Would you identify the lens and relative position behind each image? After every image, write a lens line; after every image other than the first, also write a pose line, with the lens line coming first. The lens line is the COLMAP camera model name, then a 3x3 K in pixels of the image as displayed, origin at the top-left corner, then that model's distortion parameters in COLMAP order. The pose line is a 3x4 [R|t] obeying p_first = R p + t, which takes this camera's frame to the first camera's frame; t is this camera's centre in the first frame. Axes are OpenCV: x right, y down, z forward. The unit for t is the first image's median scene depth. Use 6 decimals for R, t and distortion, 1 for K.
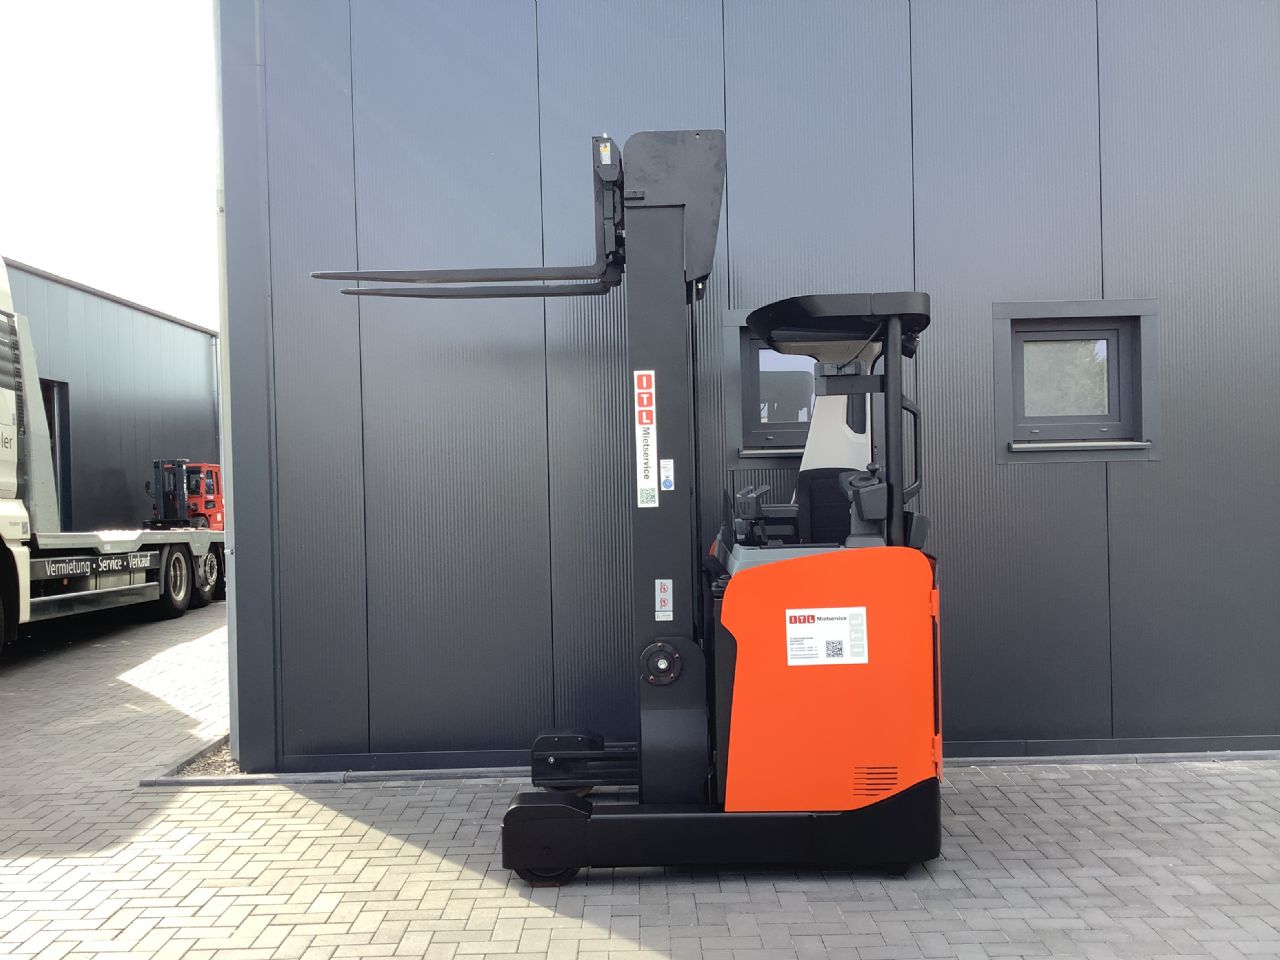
lens RADIAL K [[1151.0, 0, 639.3], [0, 1151.0, 474.3], [0, 0, 1]] dist [0.083537, -0.142551]
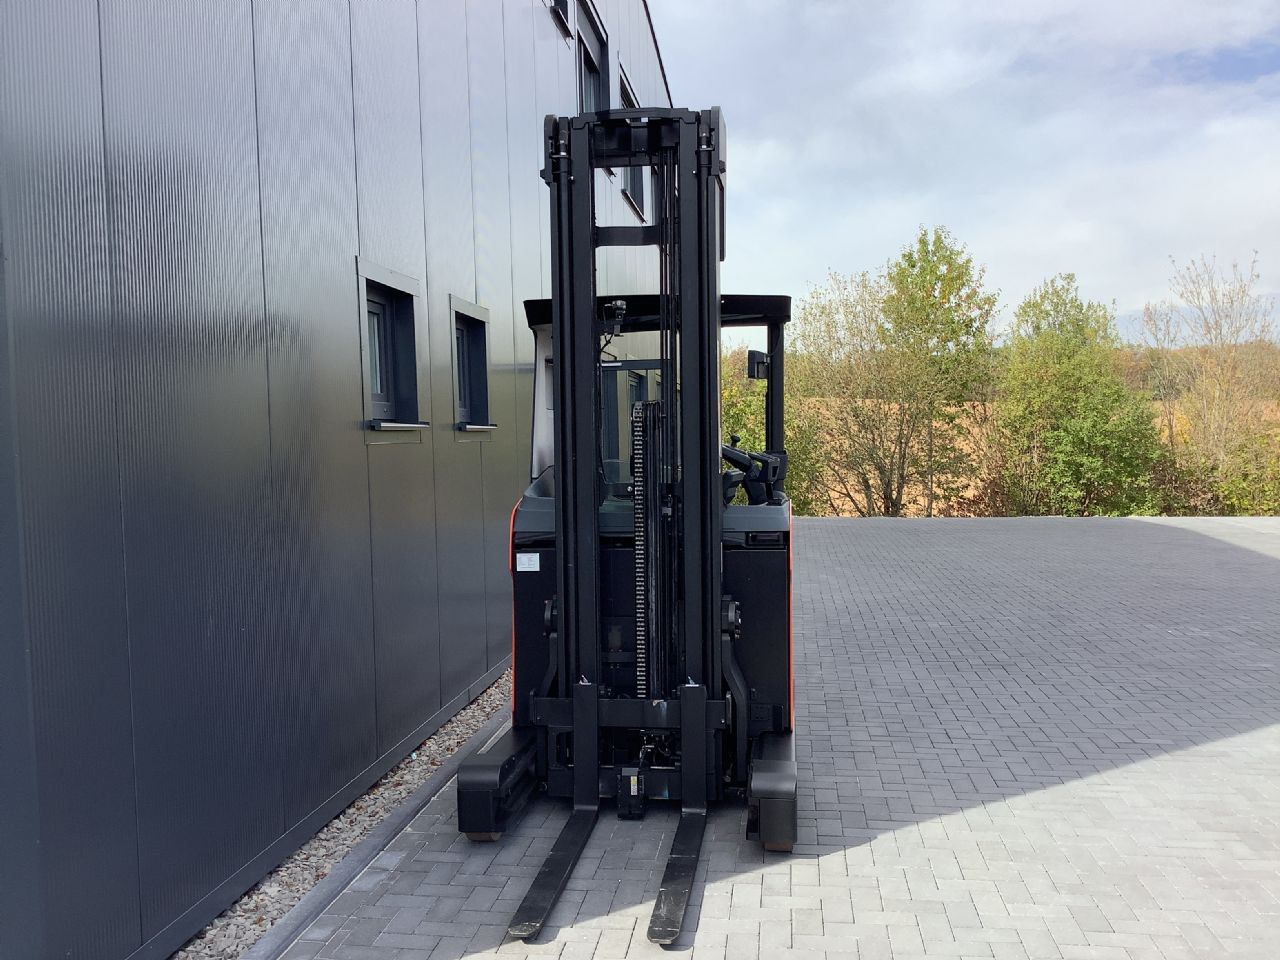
lens RADIAL K [[1165.4, 0, 625.2], [0, 1165.4, 481.9], [0, 0, 1]] dist [0.184415, -0.452450]
pose [[0.135050, -0.023149, 0.990568, -0.980764], [0.015275, 0.999657, 0.021278, 0.011122], [-0.990721, 0.012257, 0.135357, 0.882034]]
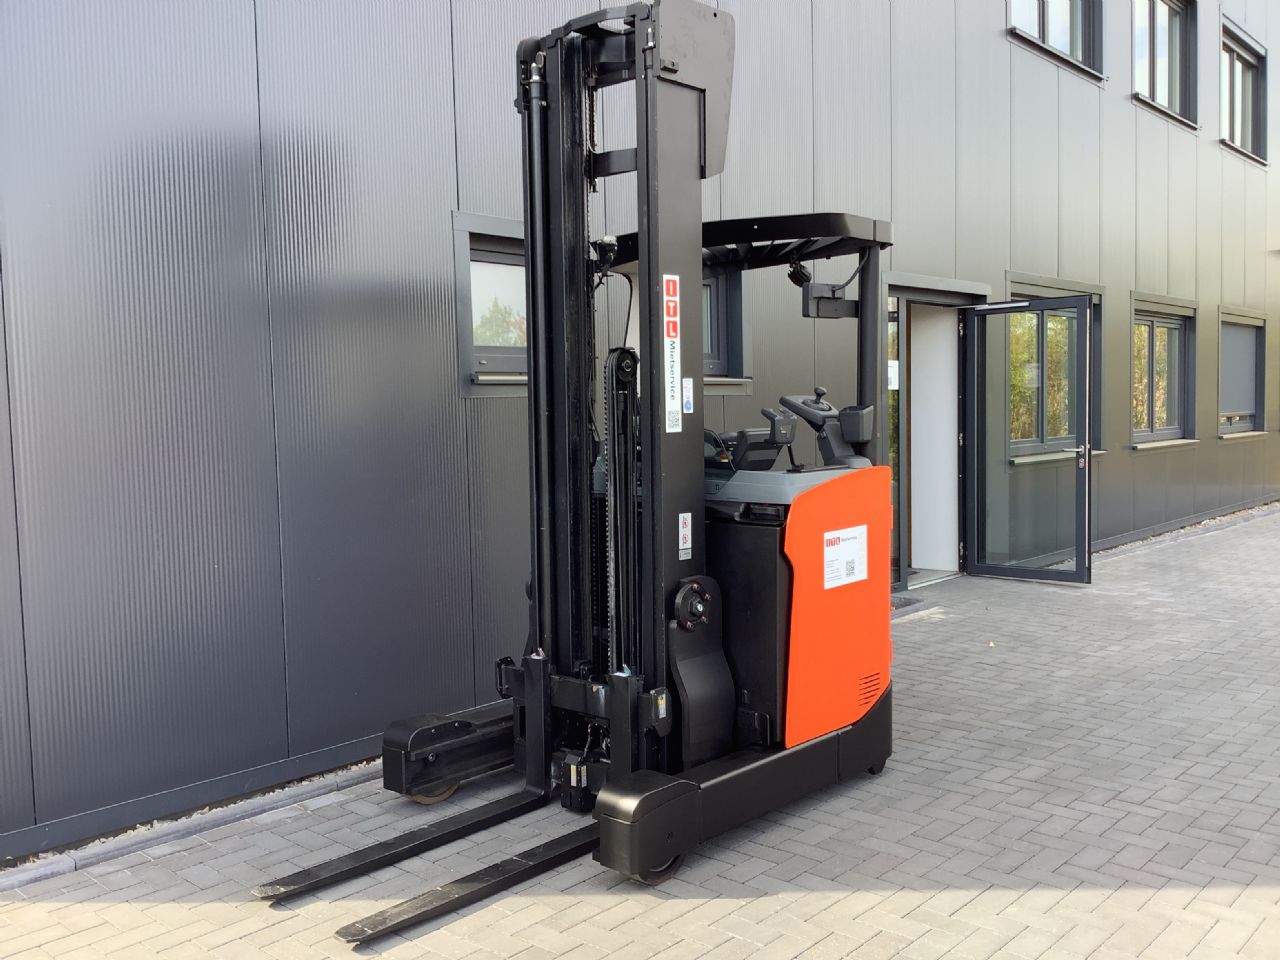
lens RADIAL K [[1151.0, 0, 639.3], [0, 1151.0, 474.3], [0, 0, 1]] dist [0.083537, -0.142551]
pose [[0.665039, -0.033748, 0.746046, -0.625305], [0.001023, 0.999019, 0.044279, 0.020303], [-0.746808, -0.028684, 0.664421, 0.407976]]
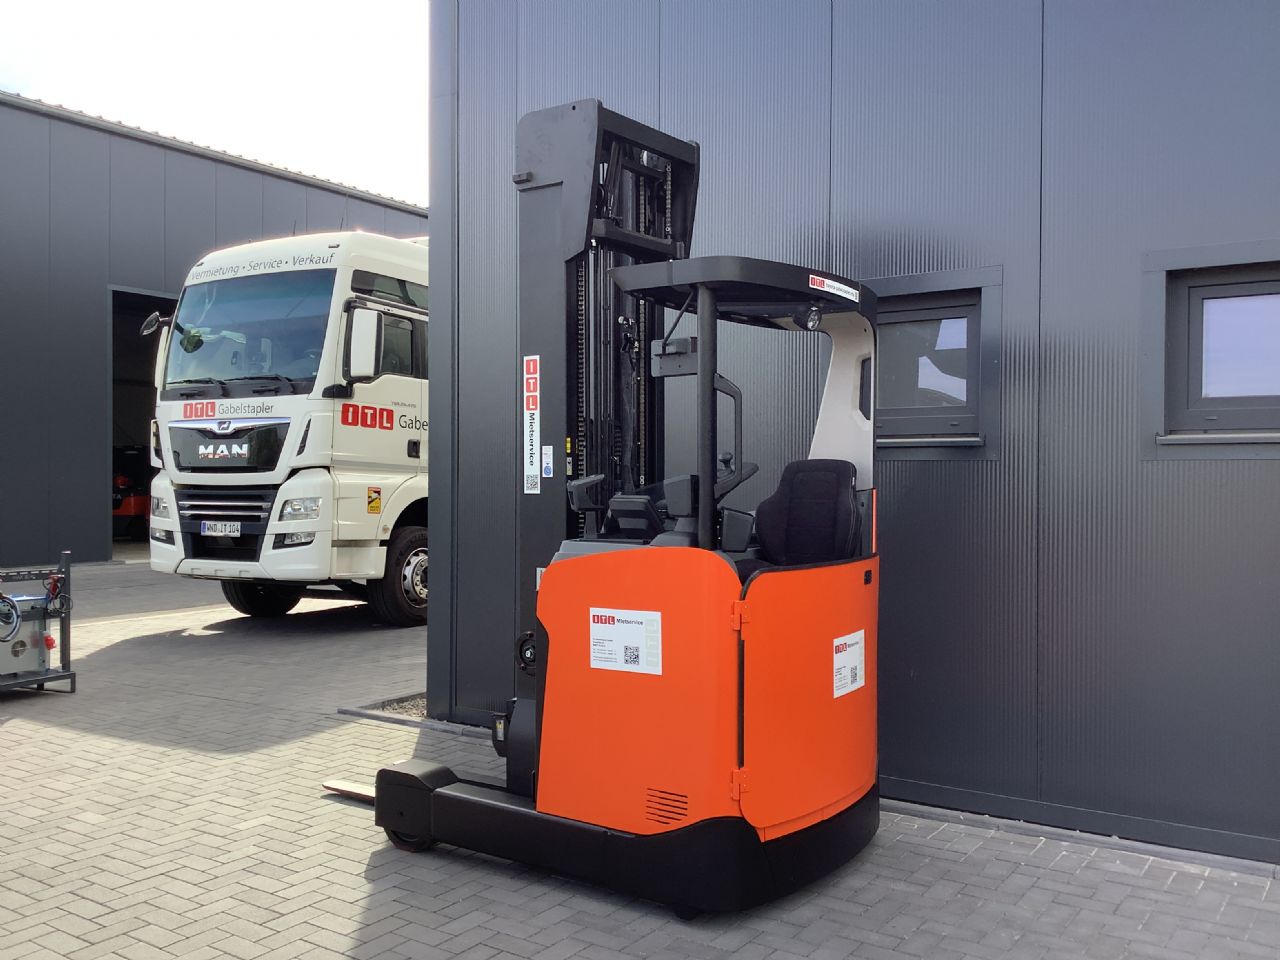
lens RADIAL K [[1145.3, 0, 640.0], [0, 1145.3, 480.0], [0, 0, 1]] dist [0.090935, -0.149837]
pose [[0.827561, 0.028785, -0.560637, 0.595321], [-0.021448, 0.999577, 0.019662, -0.004354], [0.560966, -0.004247, 0.827828, 0.224037]]
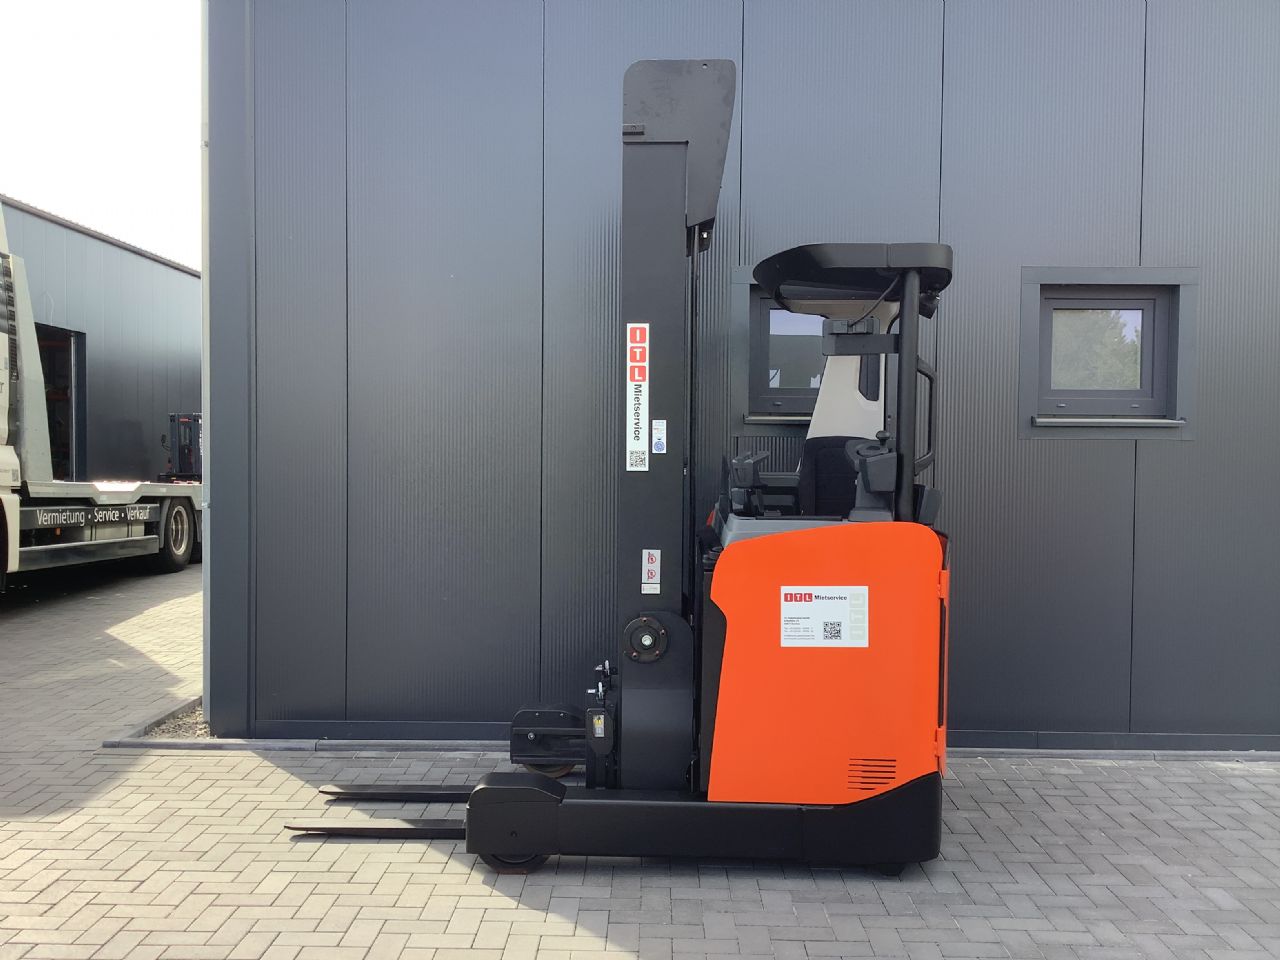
lens RADIAL K [[1145.3, 0, 640.0], [0, 1145.3, 480.0], [0, 0, 1]] dist [0.090935, -0.149837]
pose [[0.999343, 0.032025, -0.016947, 0.023921], [-0.031486, 0.999018, 0.031174, 0.006620], [0.017928, -0.030620, 0.999370, 0.074174]]
